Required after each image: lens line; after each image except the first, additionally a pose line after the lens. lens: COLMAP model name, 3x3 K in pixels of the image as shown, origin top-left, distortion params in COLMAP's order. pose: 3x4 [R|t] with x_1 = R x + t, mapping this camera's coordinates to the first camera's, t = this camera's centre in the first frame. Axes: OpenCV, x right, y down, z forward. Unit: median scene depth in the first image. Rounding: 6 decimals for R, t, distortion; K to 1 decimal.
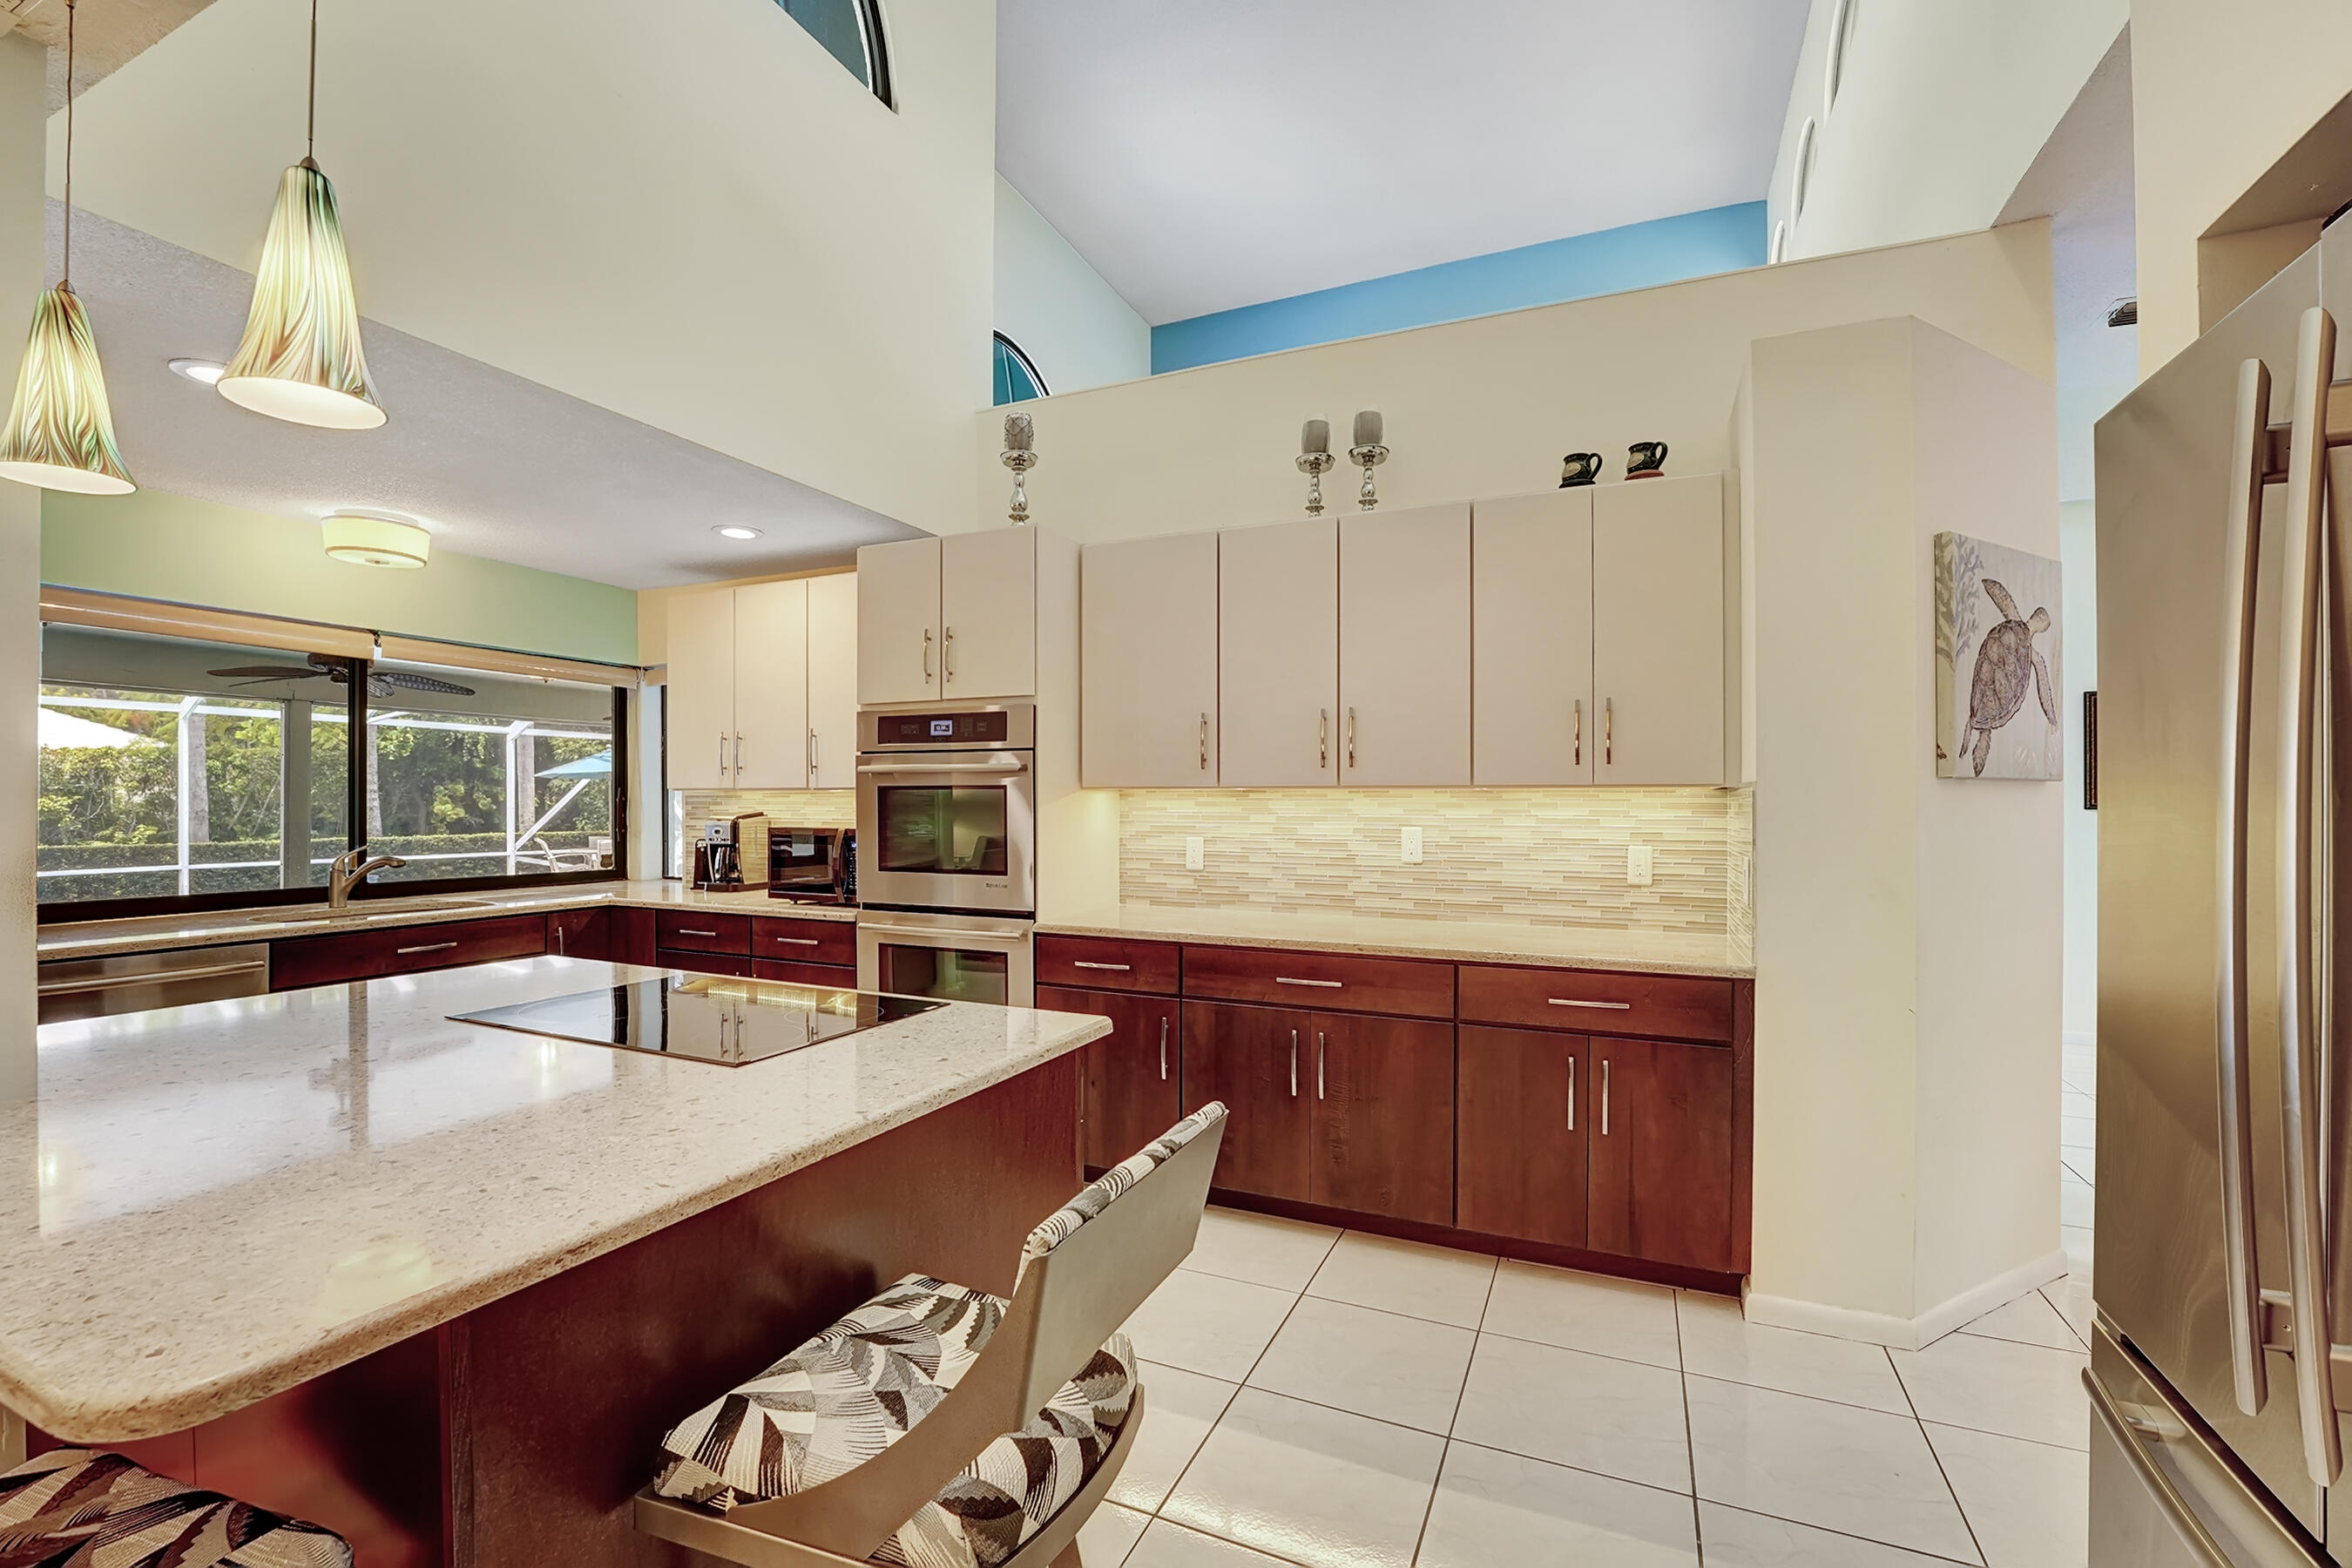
lens RADIAL K [[983.1, 0, 1157.9], [0, 983.1, 793.6], [0, 0, 1]] dist [-0.021298, 0.000351]
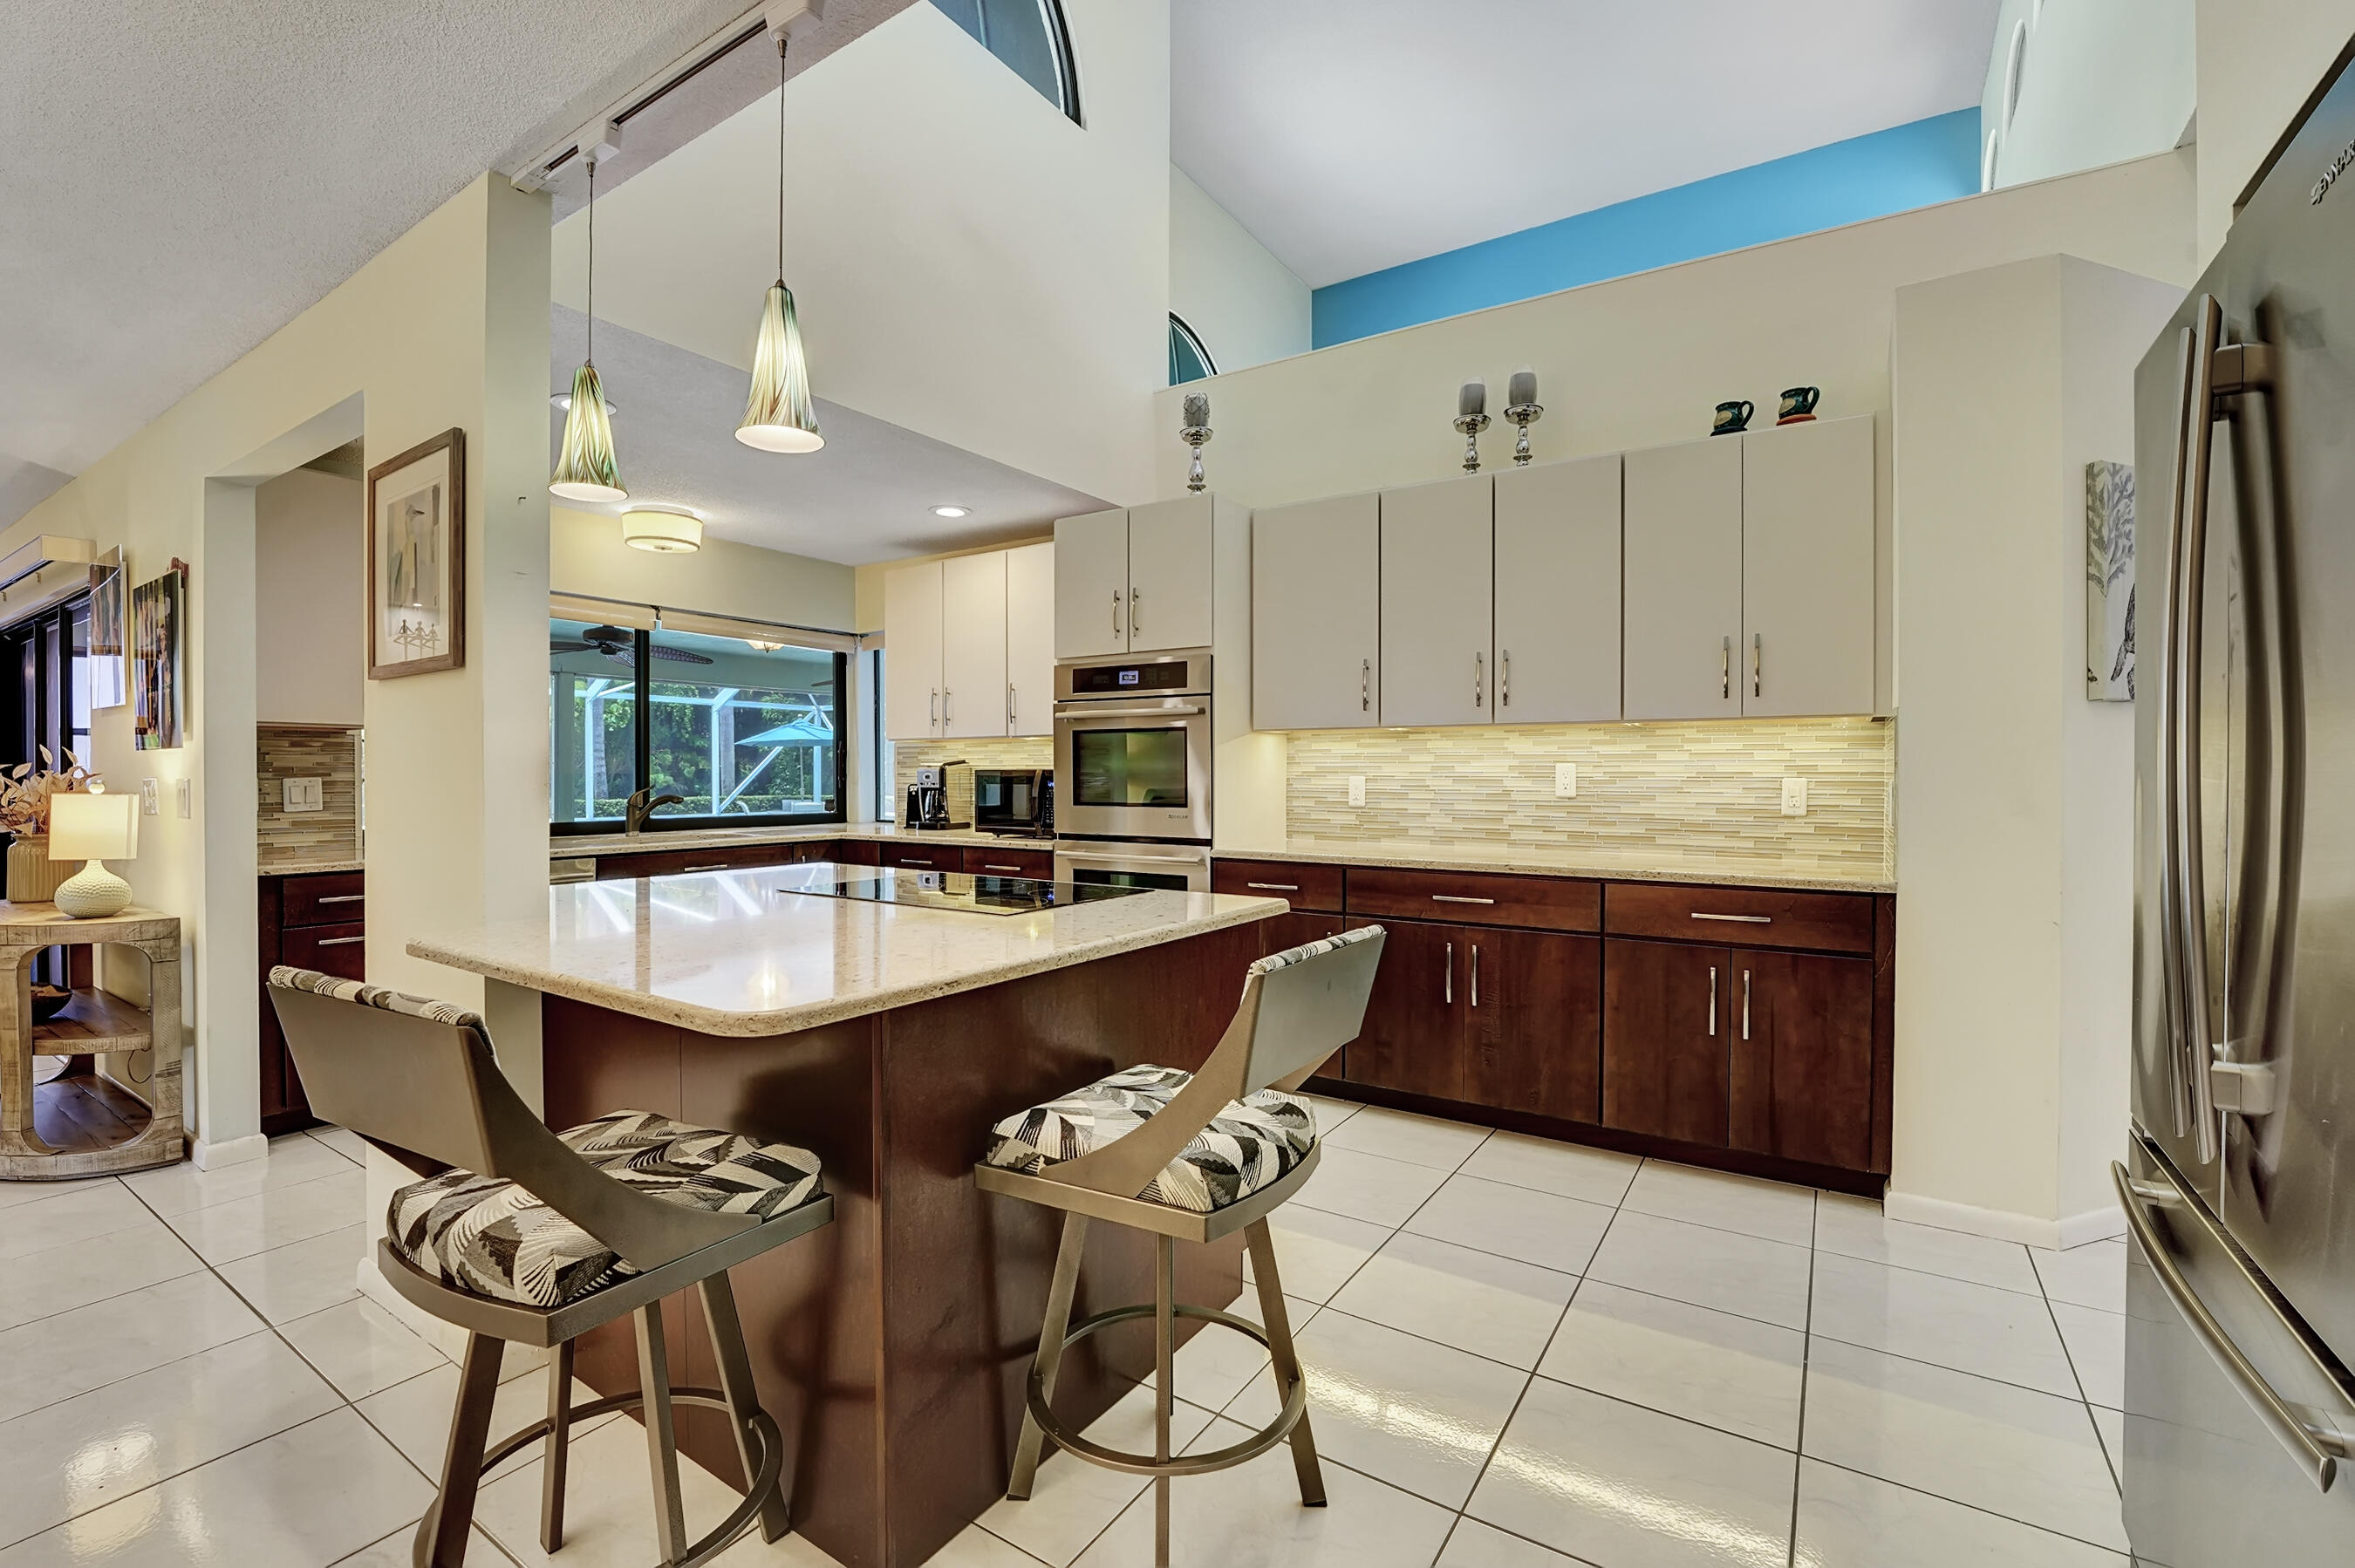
lens RADIAL K [[1006.7, 0, 1144.9], [0, 1006.7, 784.6], [0, 0, 1]] dist [-0.018969, 0.000328]
pose [[0.985927, 0.001173, -0.167171, -0.008795], [0.001953, 0.999826, 0.018531, 0.037206], [0.167164, -0.018596, 0.985754, -0.150695]]
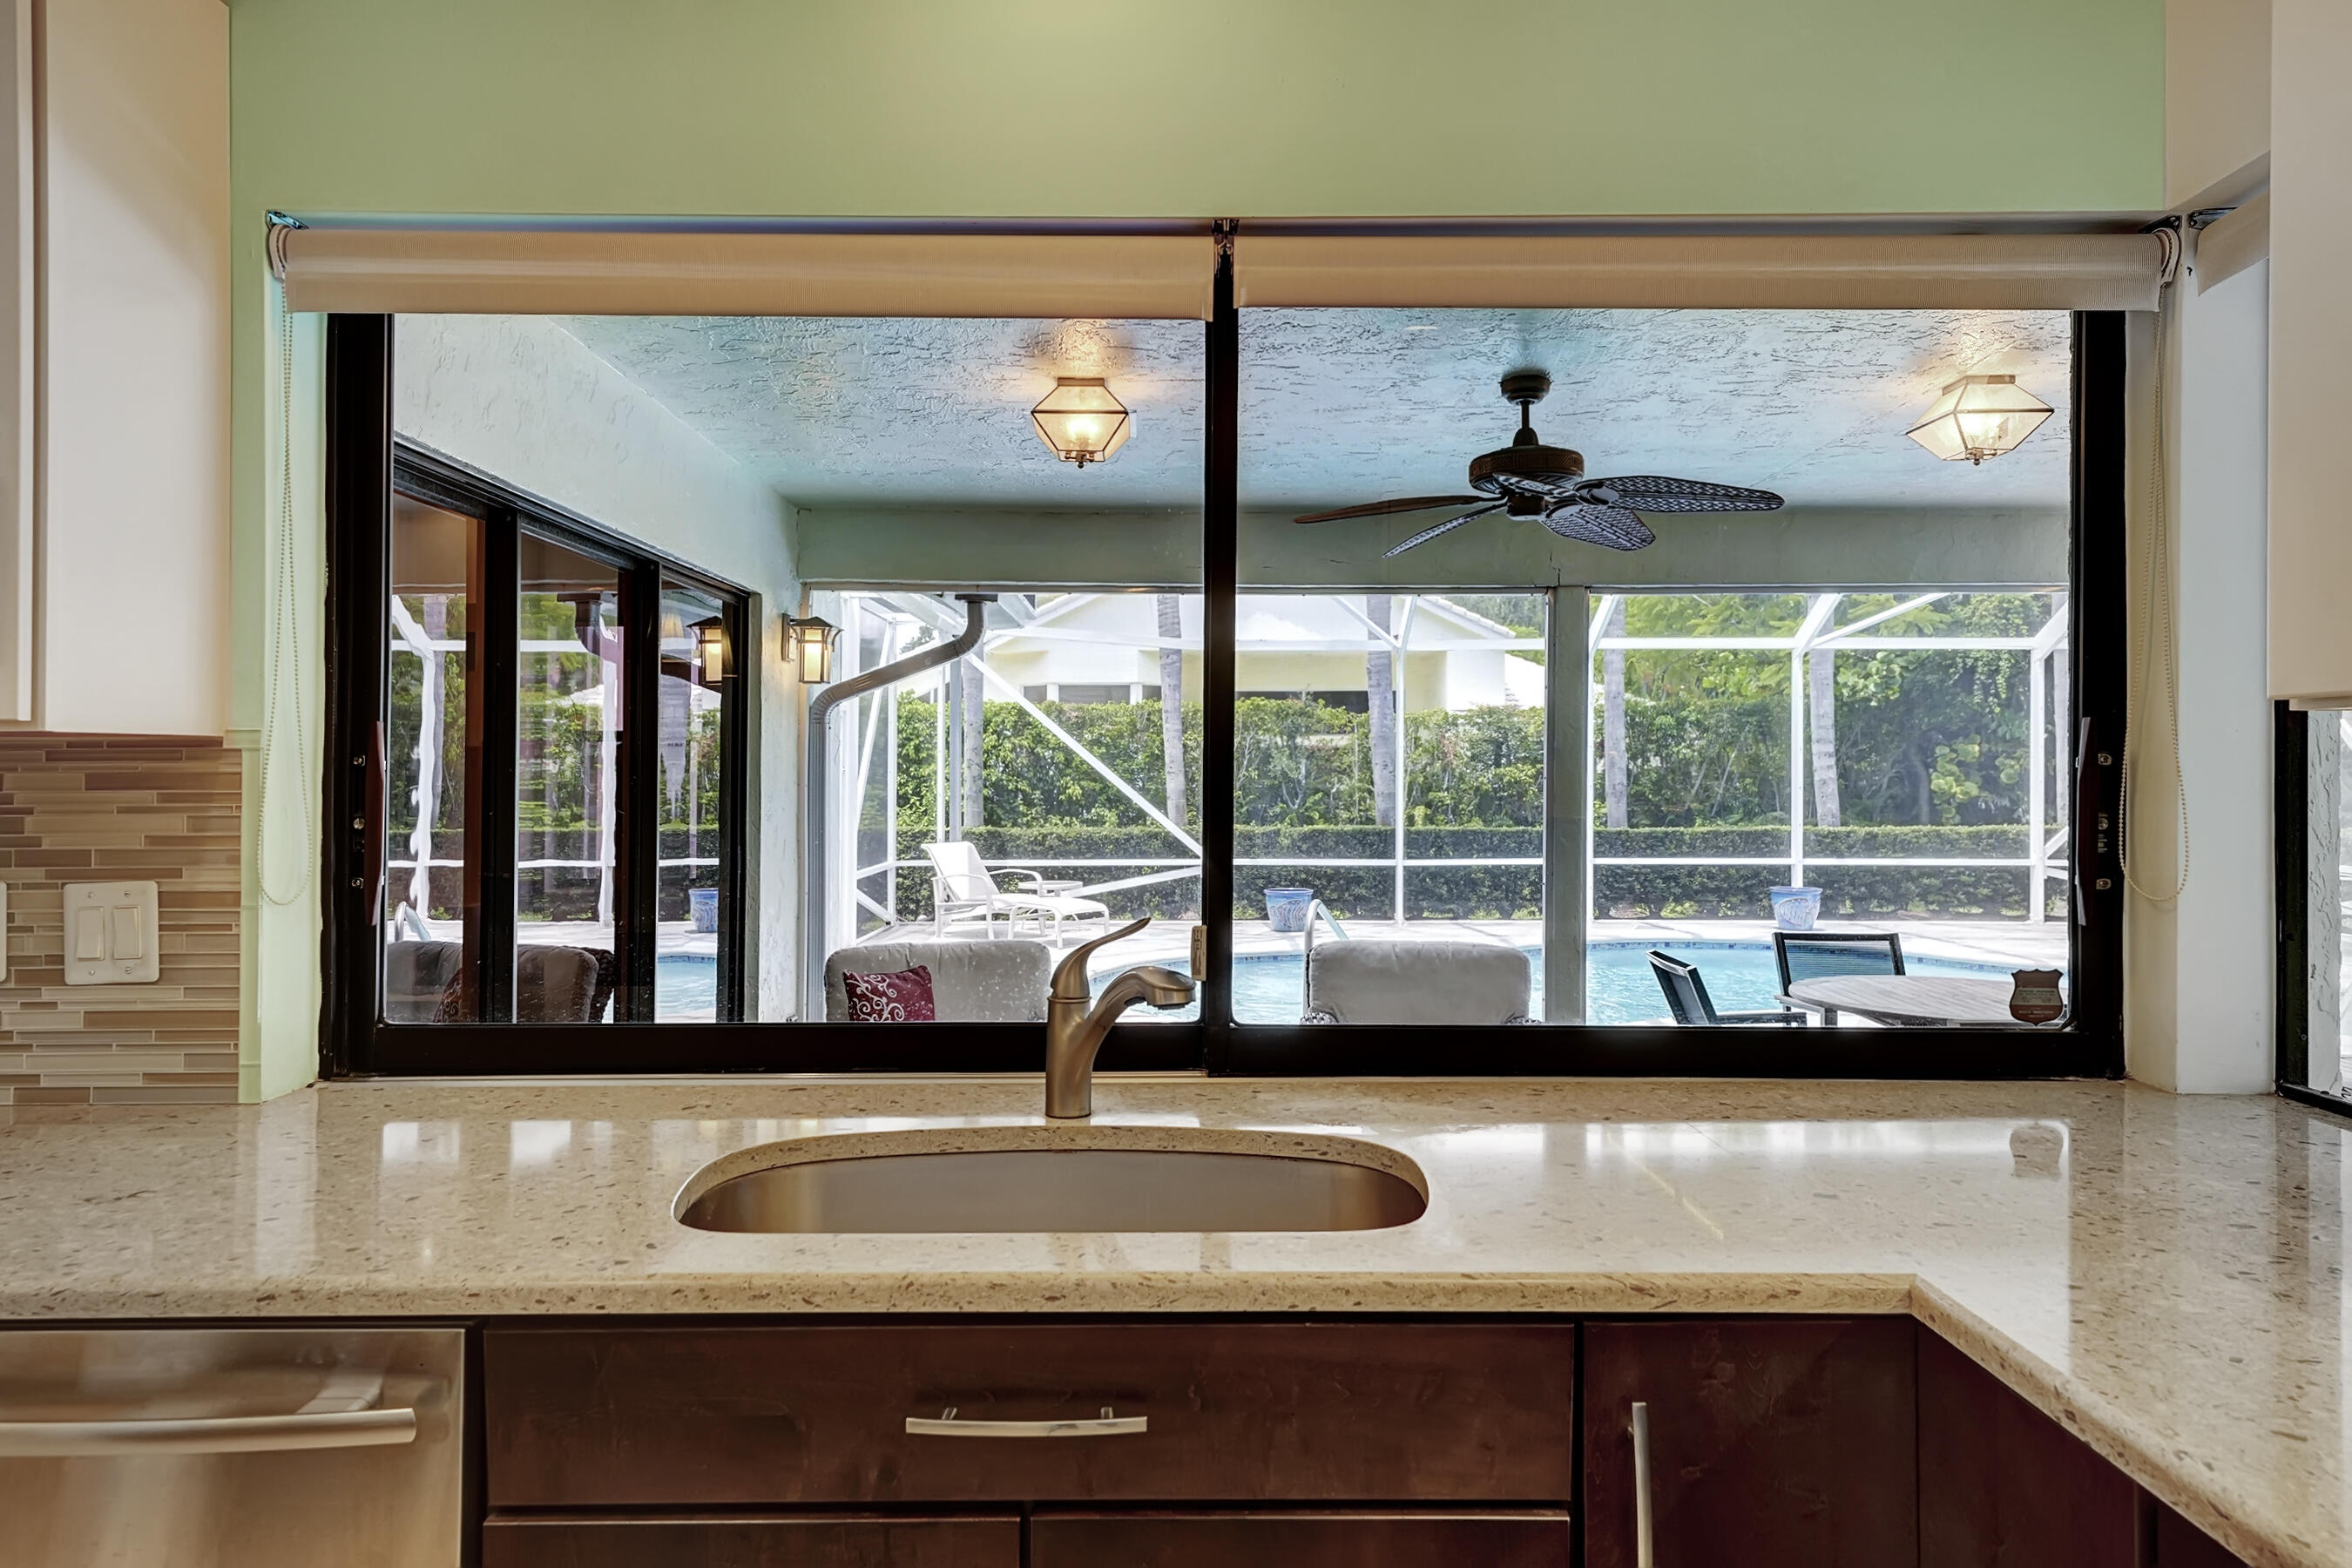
lens RADIAL K [[1481.4, 0, 1188.5], [0, 1481.4, 777.4], [0, 0, 1]] dist [0.024110, -0.000205]
pose [[0.421401, 0.000497, -0.906874, -0.462643], [0.012396, 0.999903, 0.006308, 0.008729], [0.906790, -0.013900, 0.421354, 0.971992]]
